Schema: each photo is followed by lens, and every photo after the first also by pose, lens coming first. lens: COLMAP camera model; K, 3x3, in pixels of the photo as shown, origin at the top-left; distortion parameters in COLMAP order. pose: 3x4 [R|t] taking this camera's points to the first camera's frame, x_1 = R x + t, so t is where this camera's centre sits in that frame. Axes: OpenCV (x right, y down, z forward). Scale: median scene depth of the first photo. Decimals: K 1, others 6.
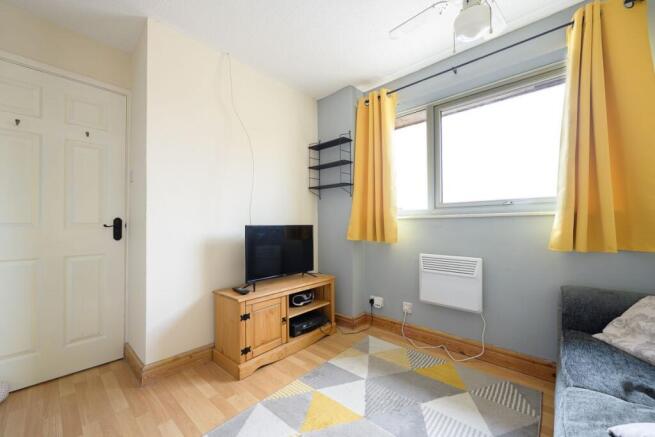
lens RADIAL K [[261.2, 0, 327.5], [0, 261.2, 218.5], [0, 0, 1]] dist [-0.001268, 0.000030]
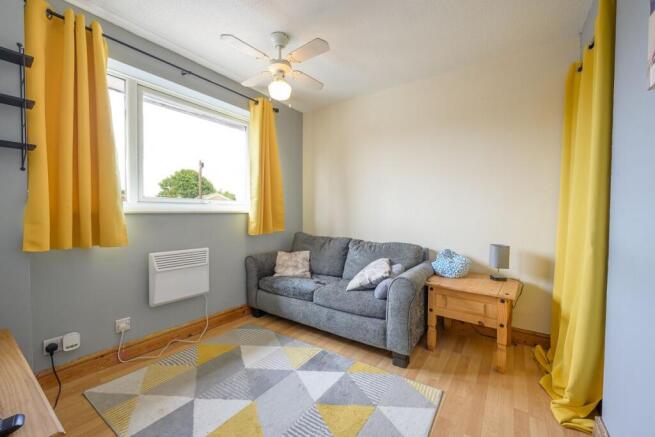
lens RADIAL K [[261.2, 0, 327.5], [0, 261.2, 218.5], [0, 0, 1]] dist [-0.001268, 0.000030]
pose [[-0.128865, -0.012816, 0.991579, -0.602354], [-0.028925, 0.999540, 0.009160, -0.009952], [-0.991240, -0.027501, -0.129176, 0.529335]]
